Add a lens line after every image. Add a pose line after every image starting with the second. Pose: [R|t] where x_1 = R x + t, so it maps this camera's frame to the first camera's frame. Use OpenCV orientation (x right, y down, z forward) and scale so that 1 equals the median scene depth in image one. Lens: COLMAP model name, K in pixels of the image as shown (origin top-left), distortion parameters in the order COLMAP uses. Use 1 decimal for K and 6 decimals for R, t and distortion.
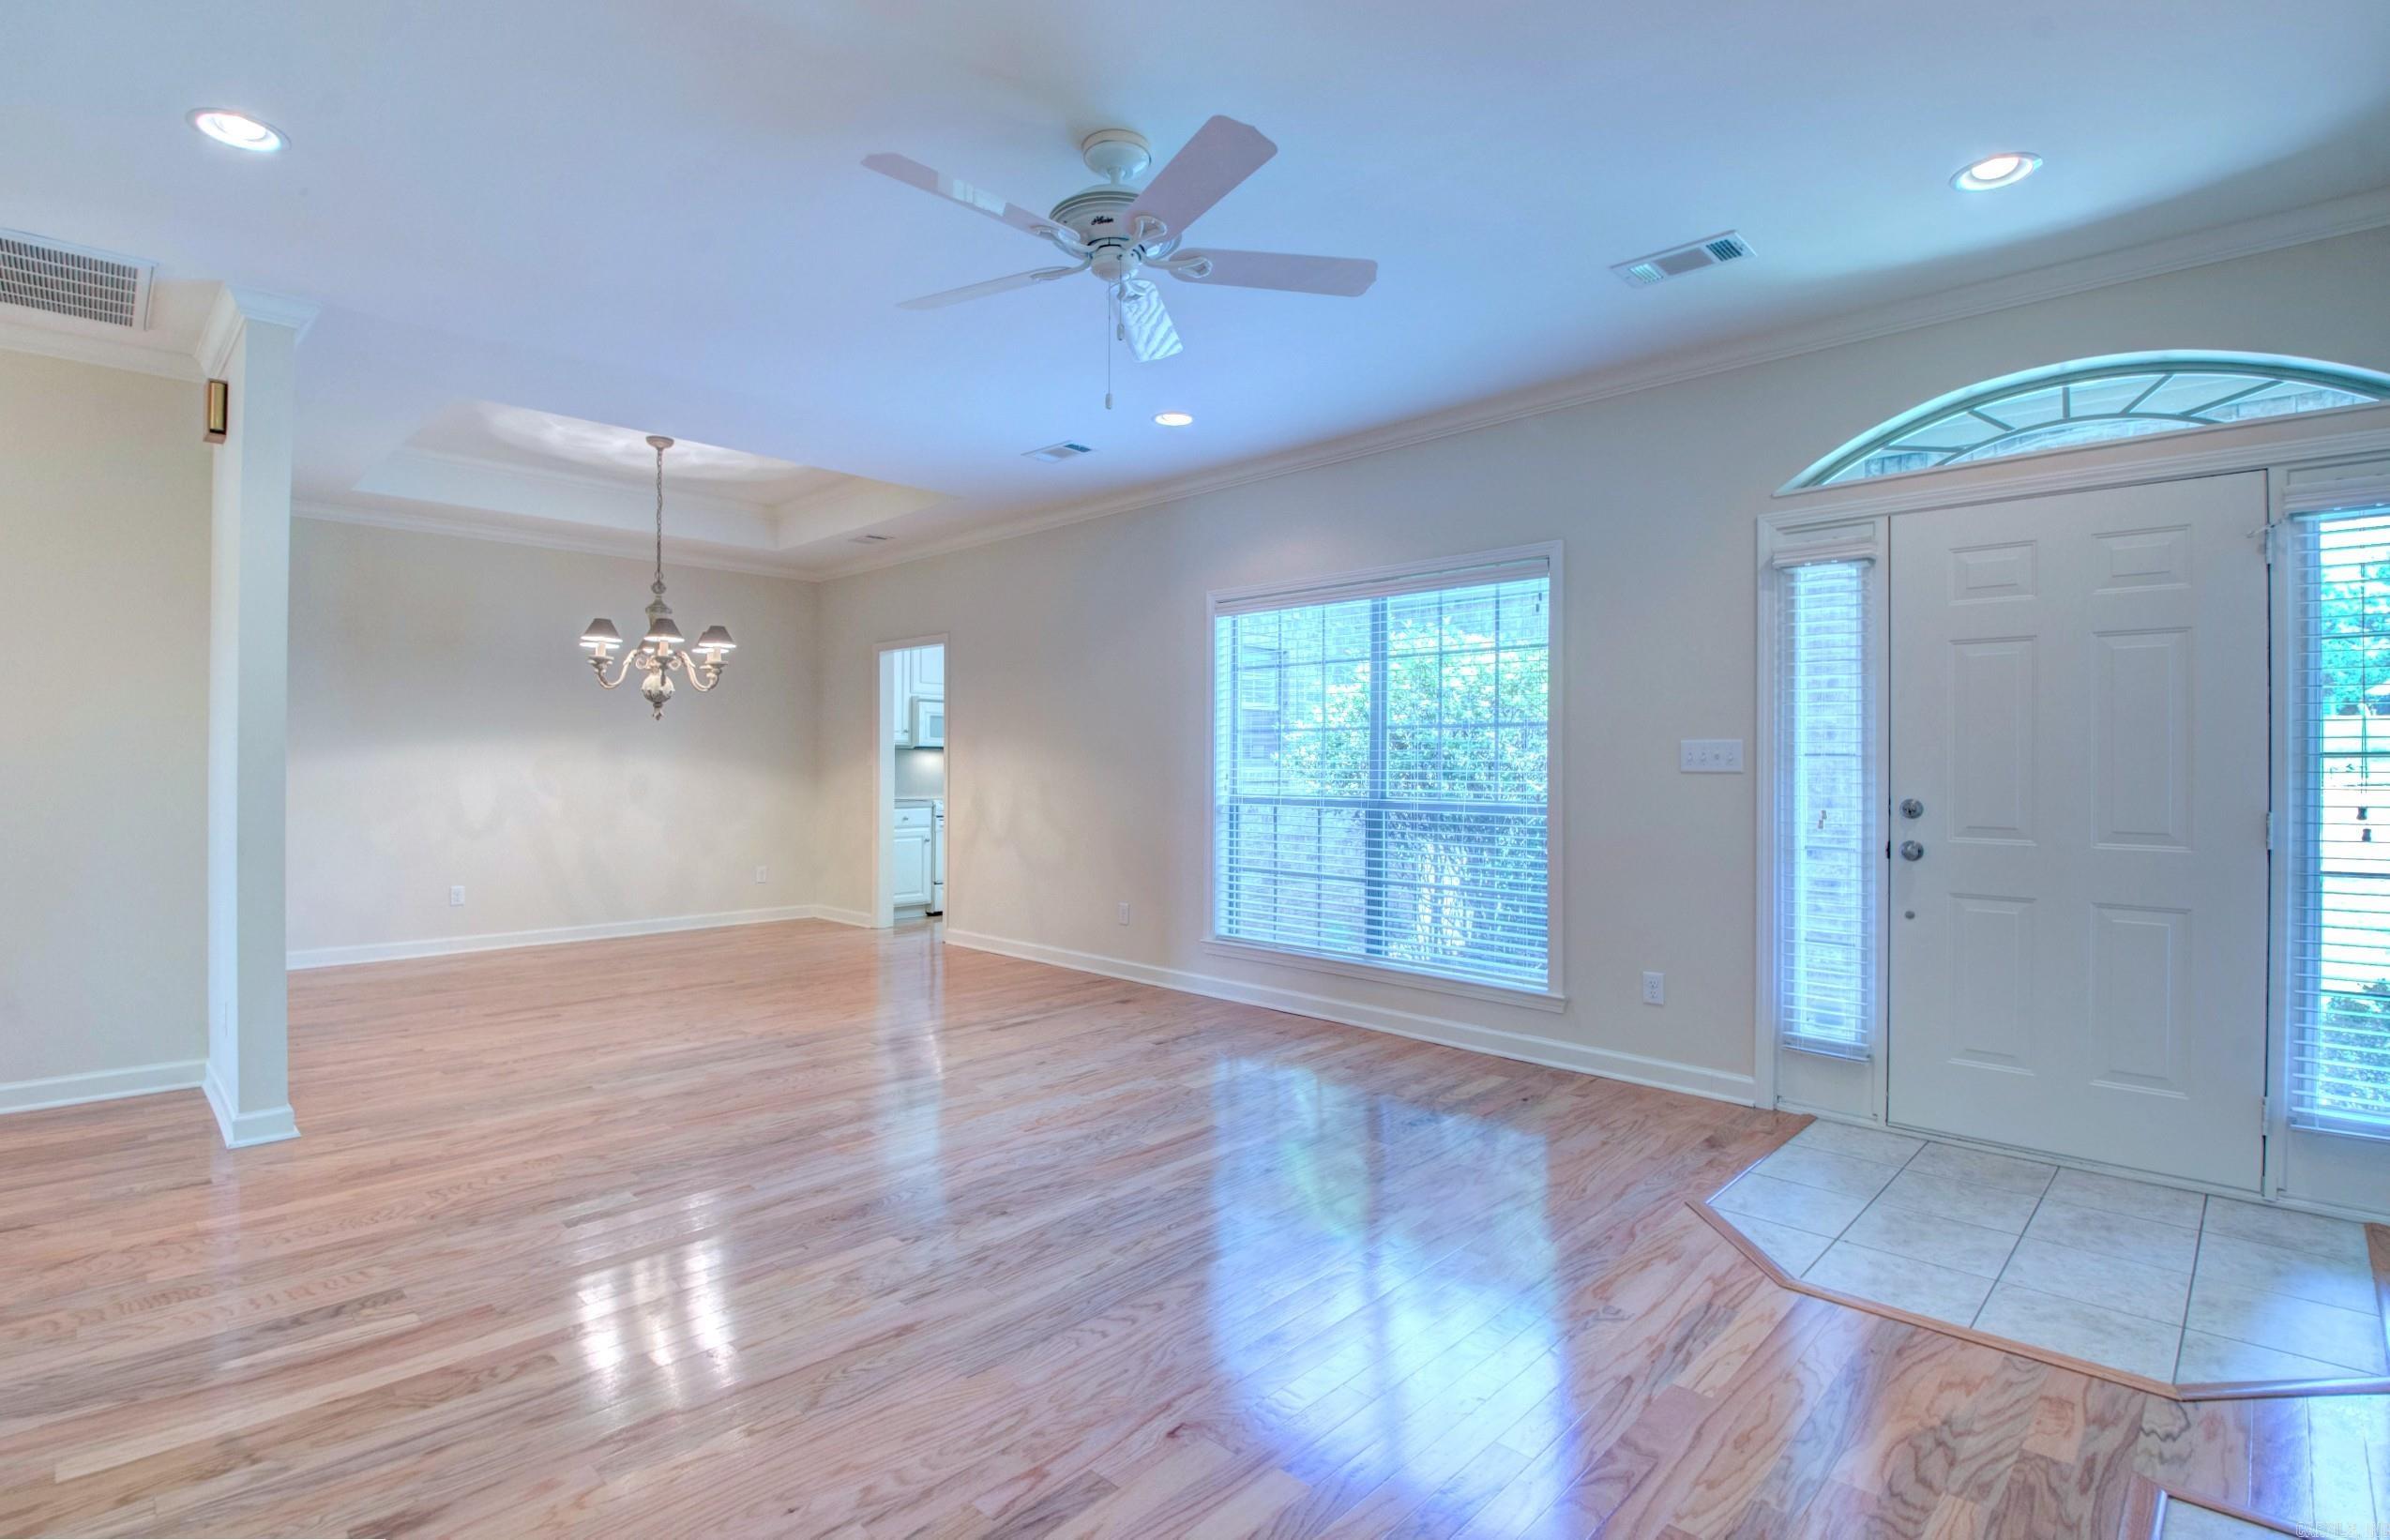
lens RADIAL K [[1117.7, 0, 1188.3], [0, 1117.7, 759.2], [0, 0, 1]] dist [0.009613, -0.020738]
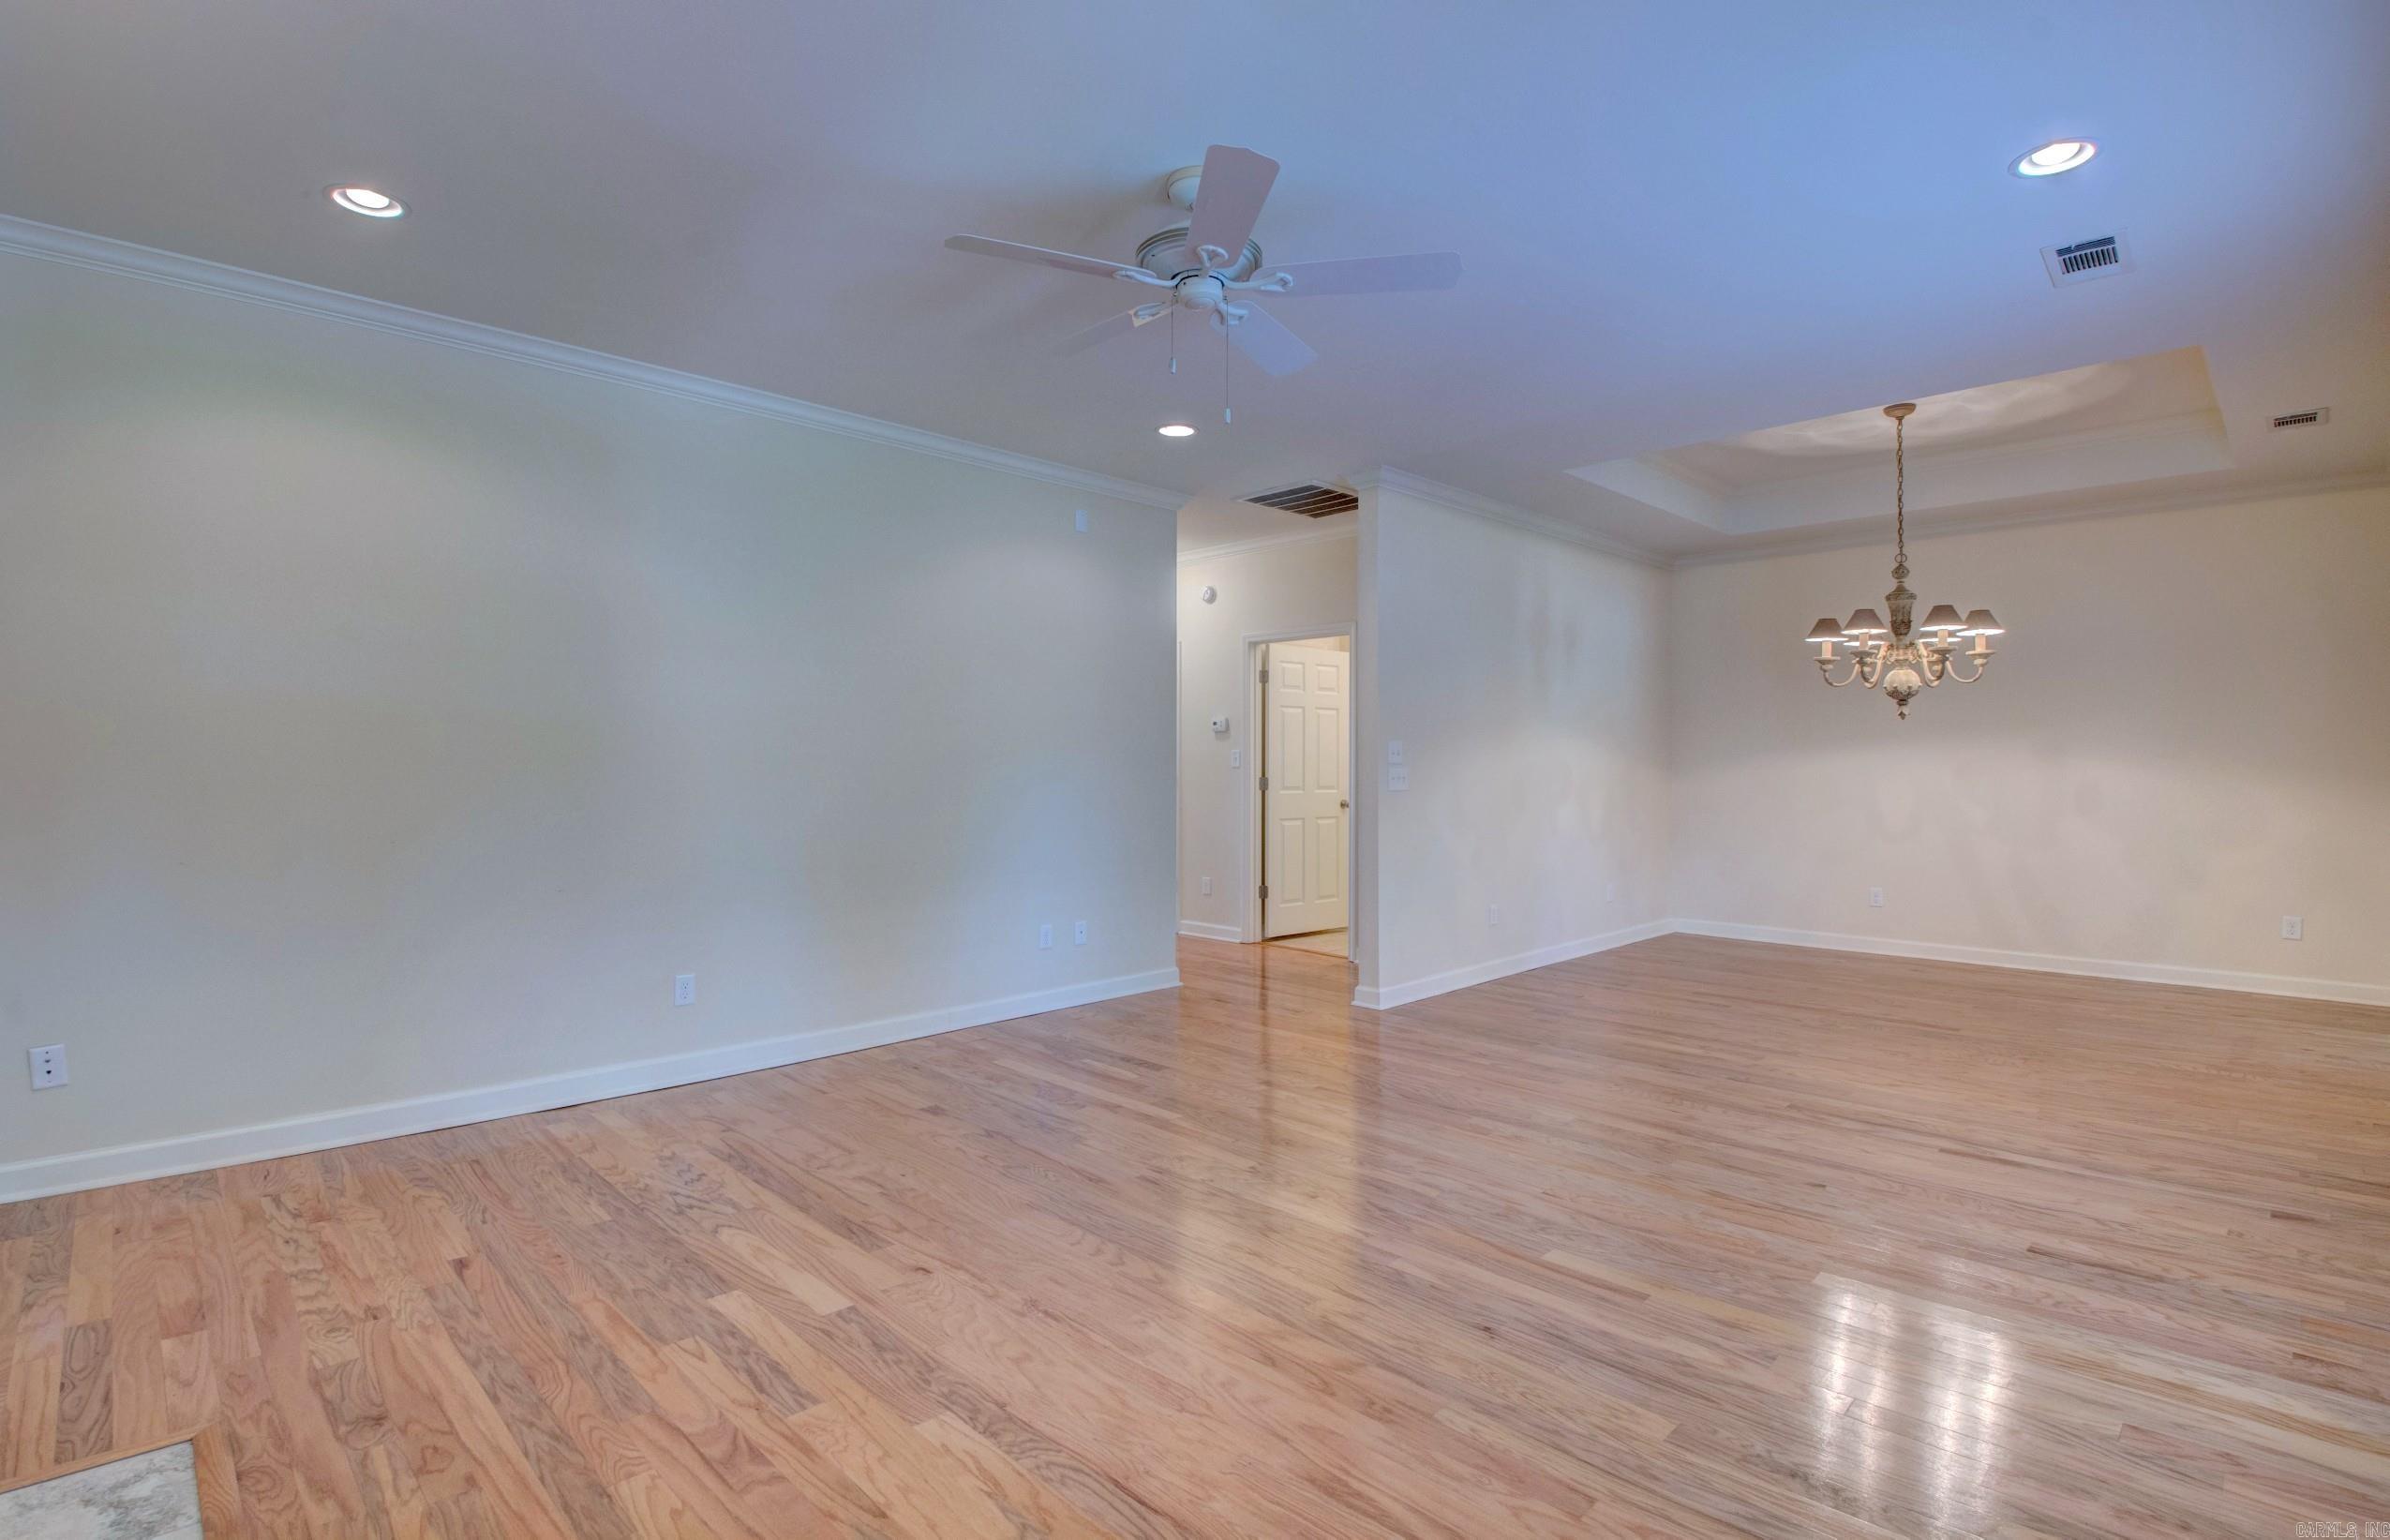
lens RADIAL K [[1117.8, 0, 1188.3], [0, 1117.8, 759.2], [0, 0, 1]] dist [0.009613, -0.020738]
pose [[-0.021789, -0.007298, -0.999736, 0.815976], [0.001229, 0.999972, -0.007326, 0.004648], [0.999762, -0.001388, -0.021779, 0.837719]]
